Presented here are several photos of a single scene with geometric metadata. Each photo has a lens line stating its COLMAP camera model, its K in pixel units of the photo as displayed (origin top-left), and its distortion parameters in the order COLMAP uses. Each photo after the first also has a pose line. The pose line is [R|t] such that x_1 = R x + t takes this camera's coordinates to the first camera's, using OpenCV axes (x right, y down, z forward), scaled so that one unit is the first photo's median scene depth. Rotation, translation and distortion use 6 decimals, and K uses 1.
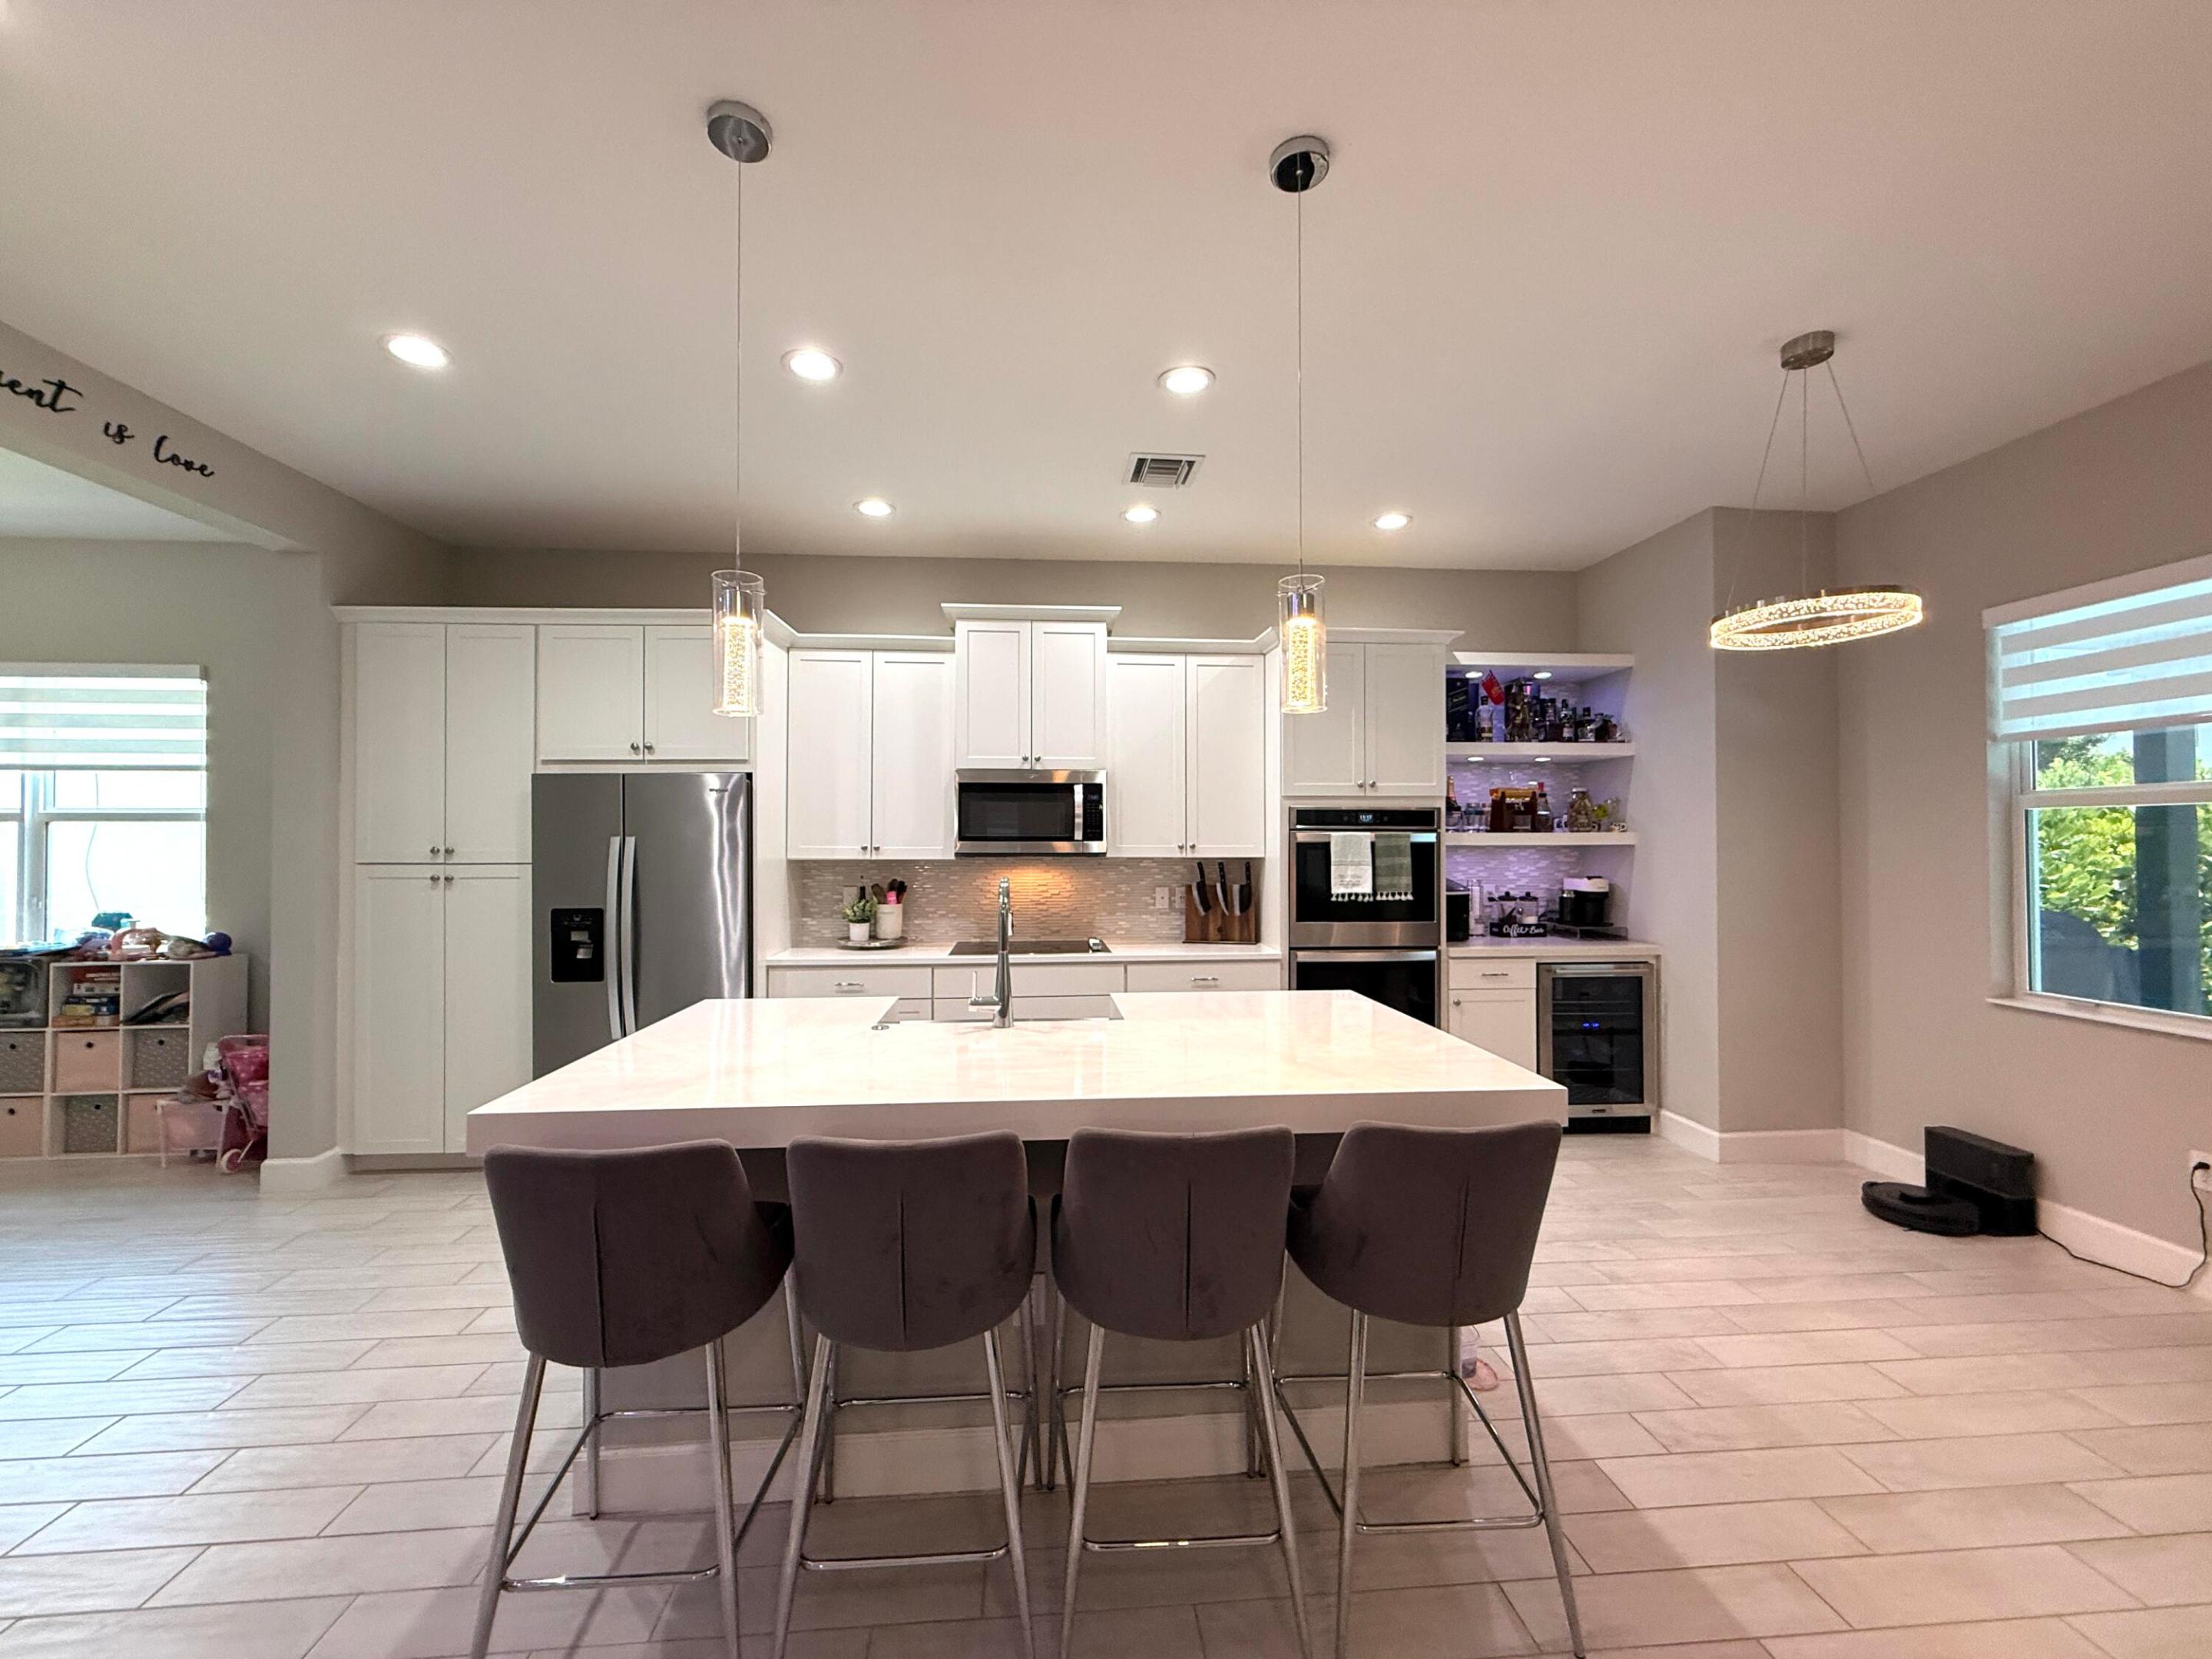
lens RADIAL K [[882.6, 0, 1100.2], [0, 882.6, 832.2], [0, 0, 1]] dist [0.001067, -0.000015]
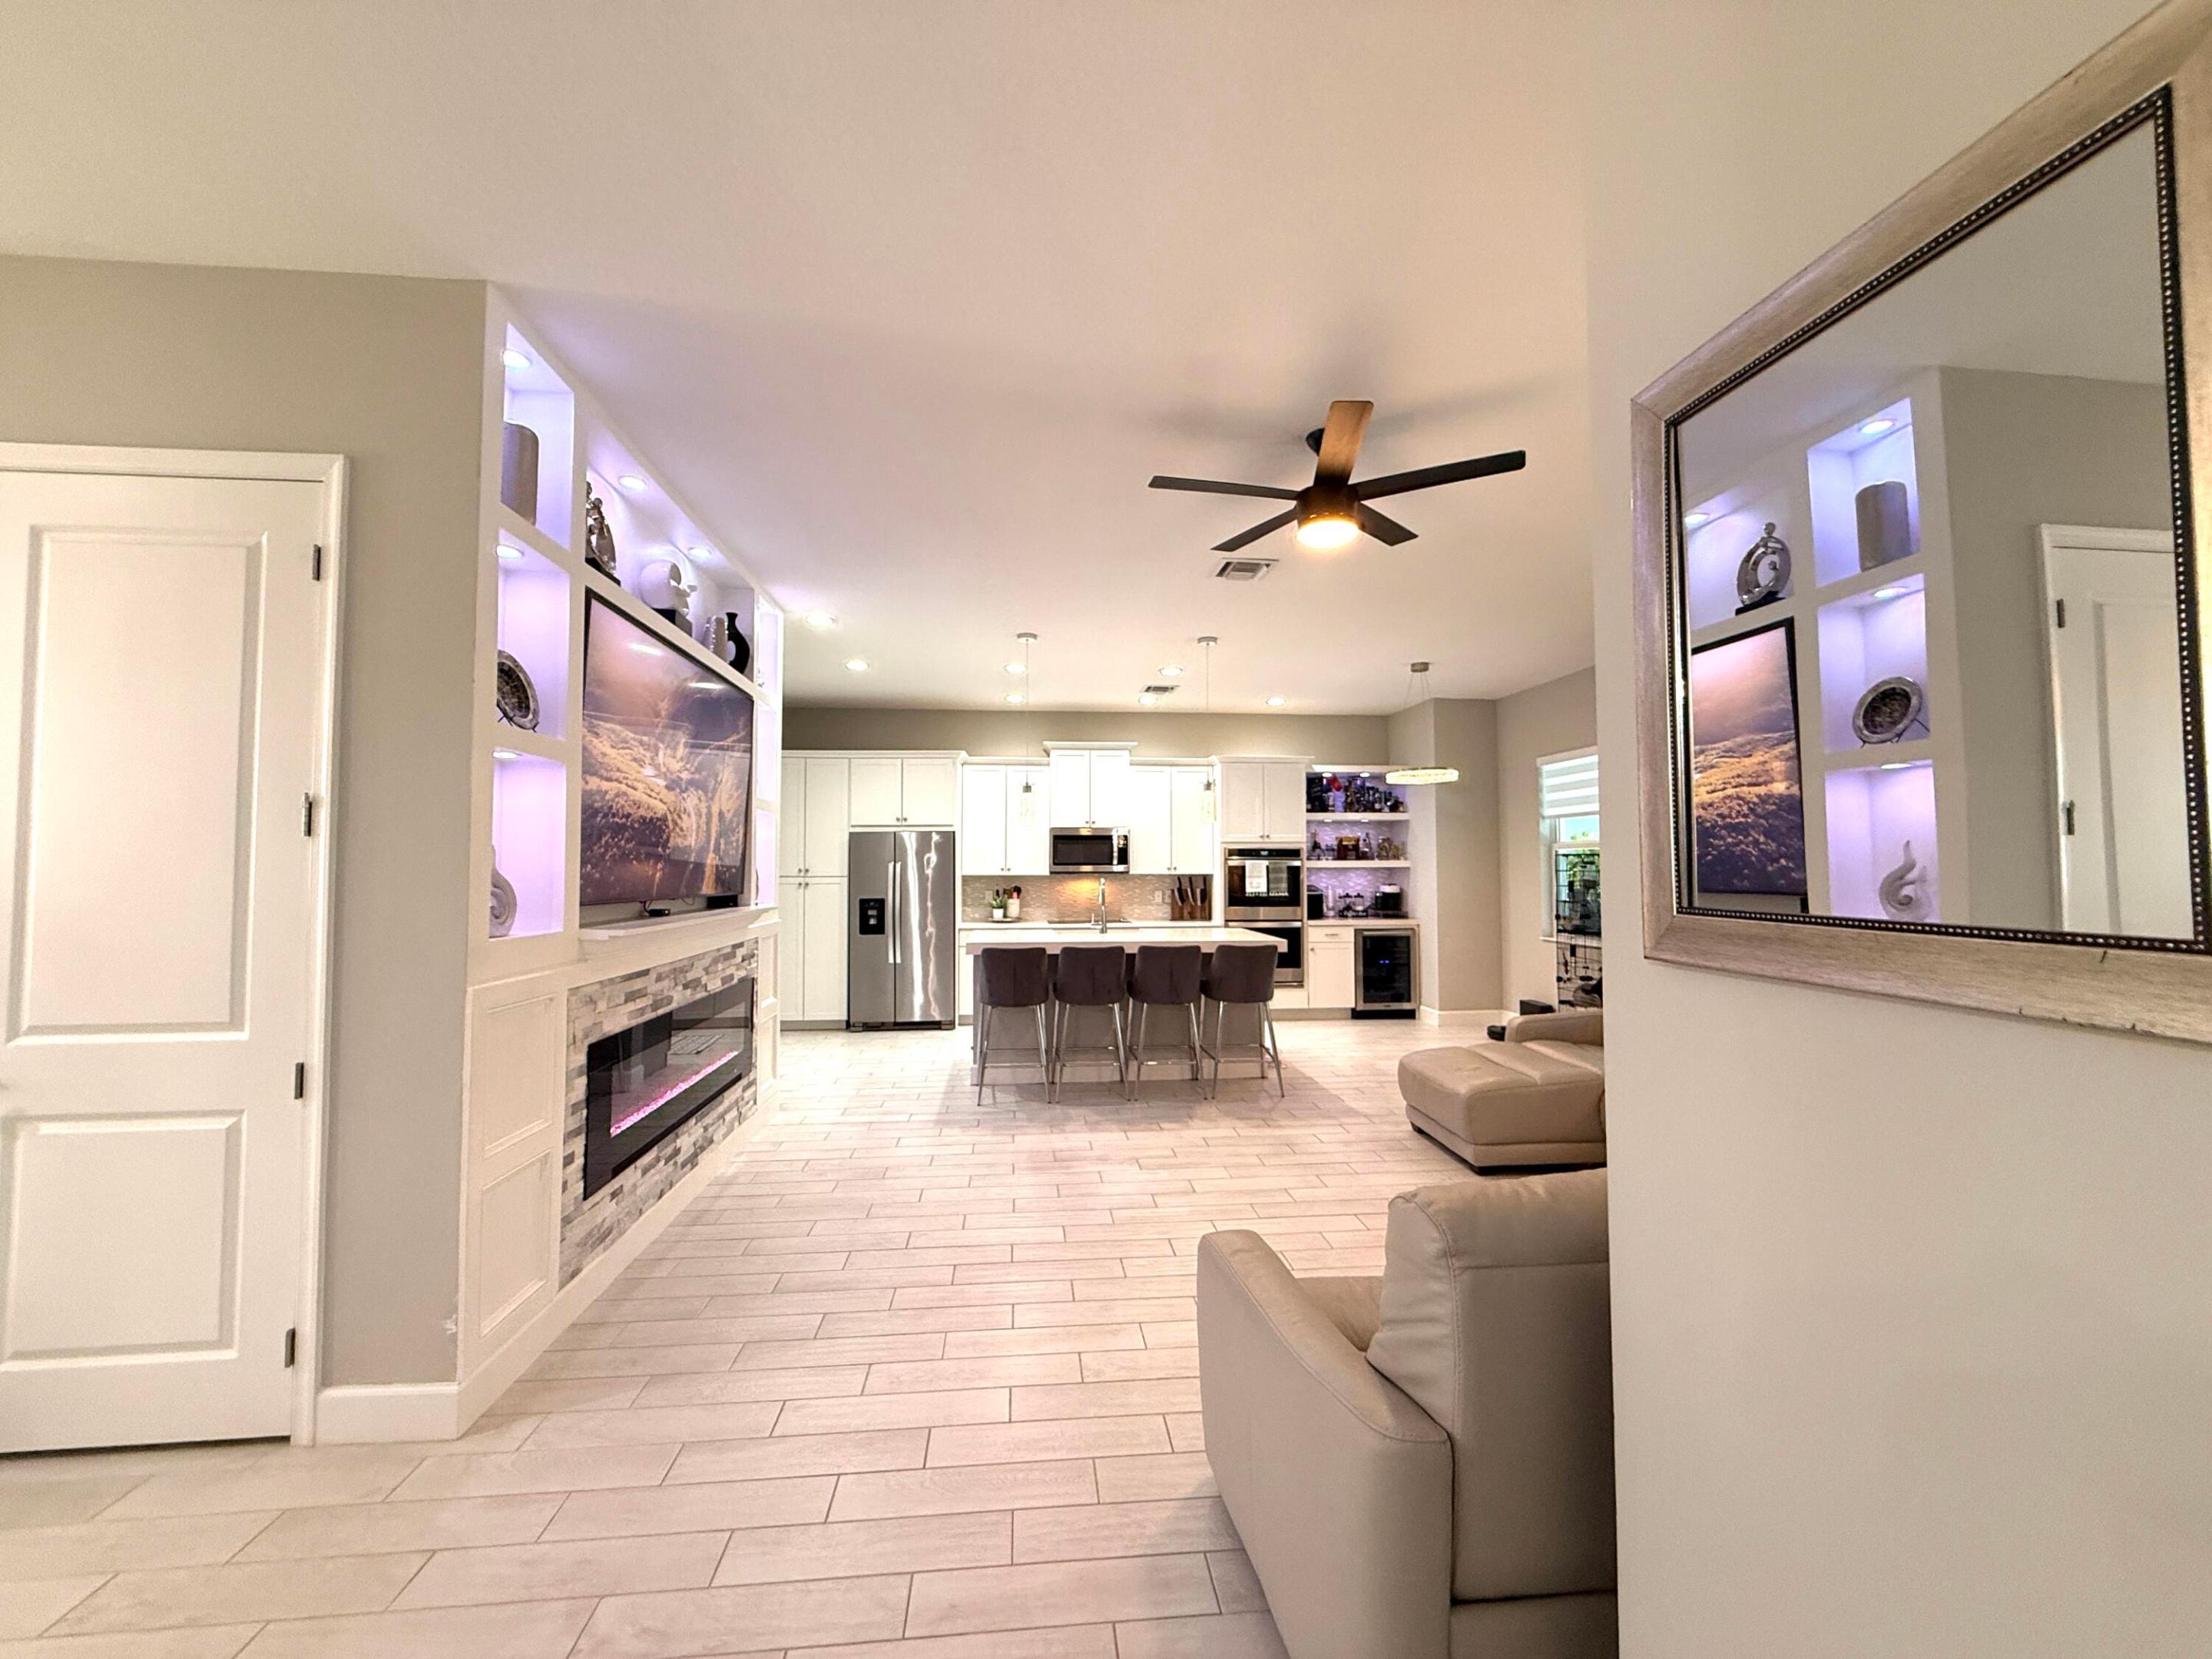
lens RADIAL K [[882.6, 0, 1099.8], [0, 882.6, 831.4], [0, 0, 1]] dist [0.001067, -0.000015]
pose [[0.999903, -0.000265, 0.013898, -0.088871], [0.000683, 0.999546, -0.030137, -0.005646], [-0.013884, 0.030144, 0.999449, -0.959947]]
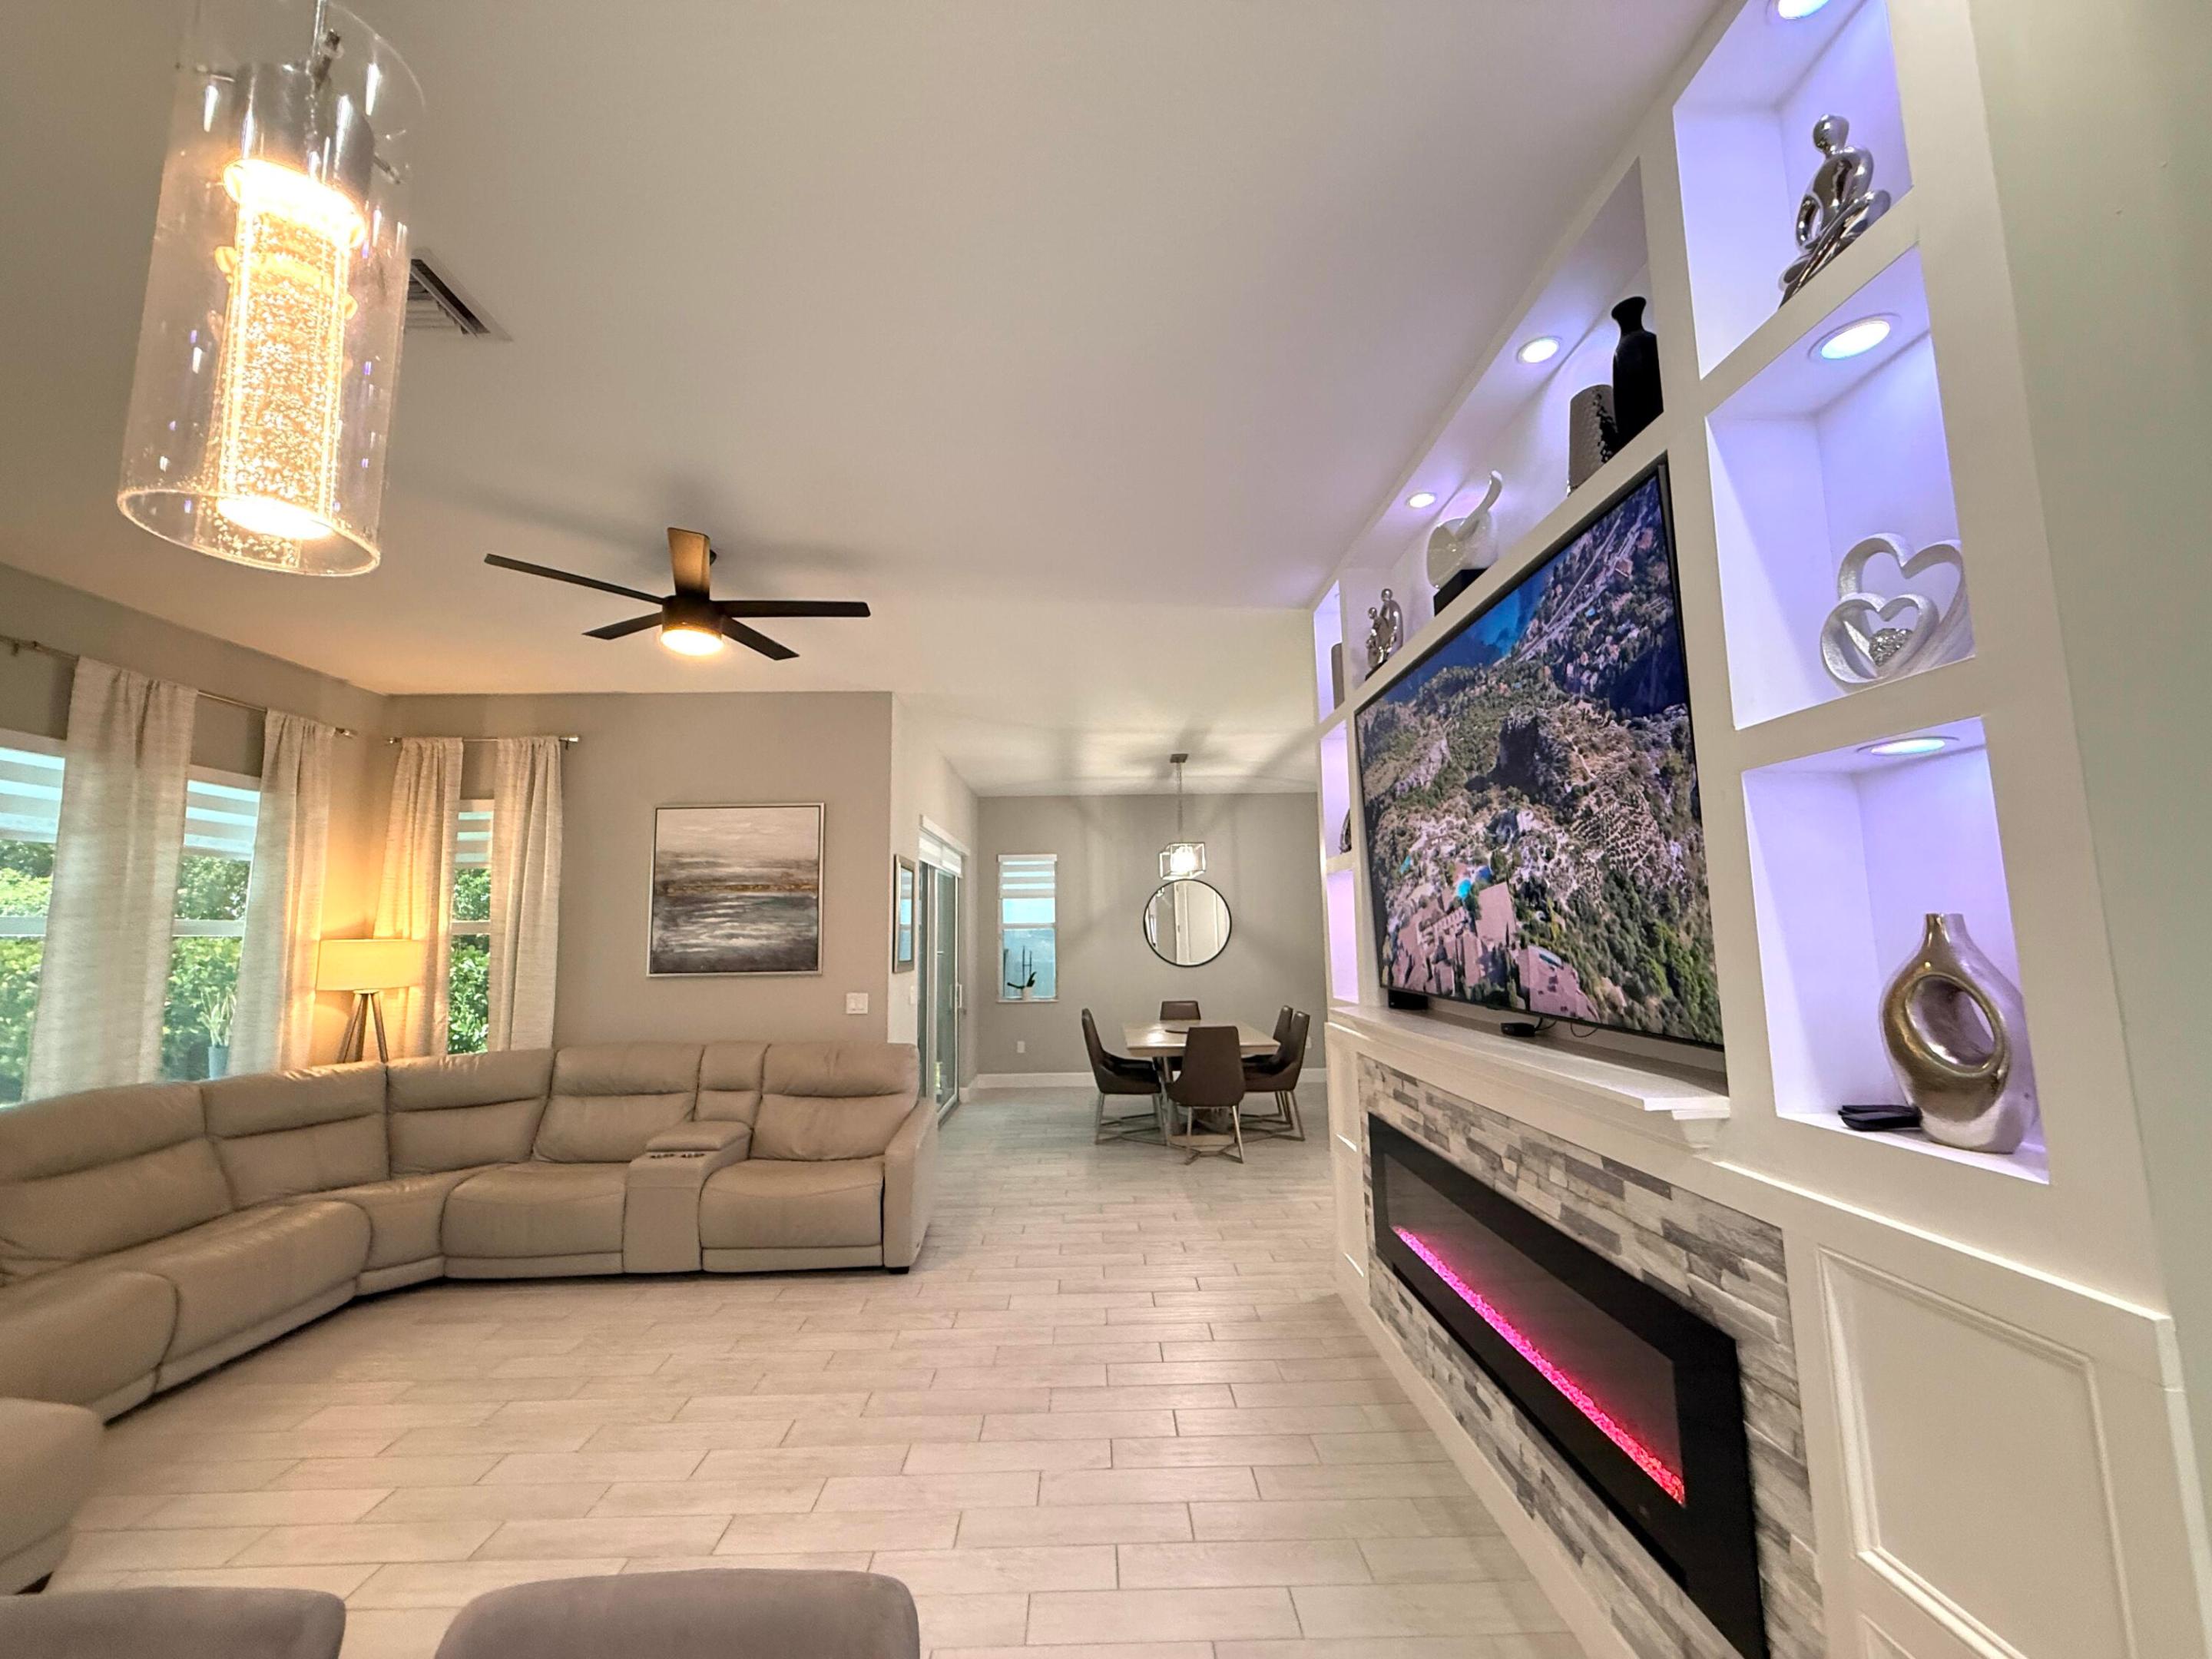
lens RADIAL K [[882.6, 0, 1096.8], [0, 882.6, 830.4], [0, 0, 1]] dist [0.001067, -0.000015]
pose [[-0.997532, 0.025246, 0.065511, -0.296054], [0.016561, 0.991391, -0.129882, -0.008200], [-0.068226, -0.128477, -0.989363, 0.555177]]
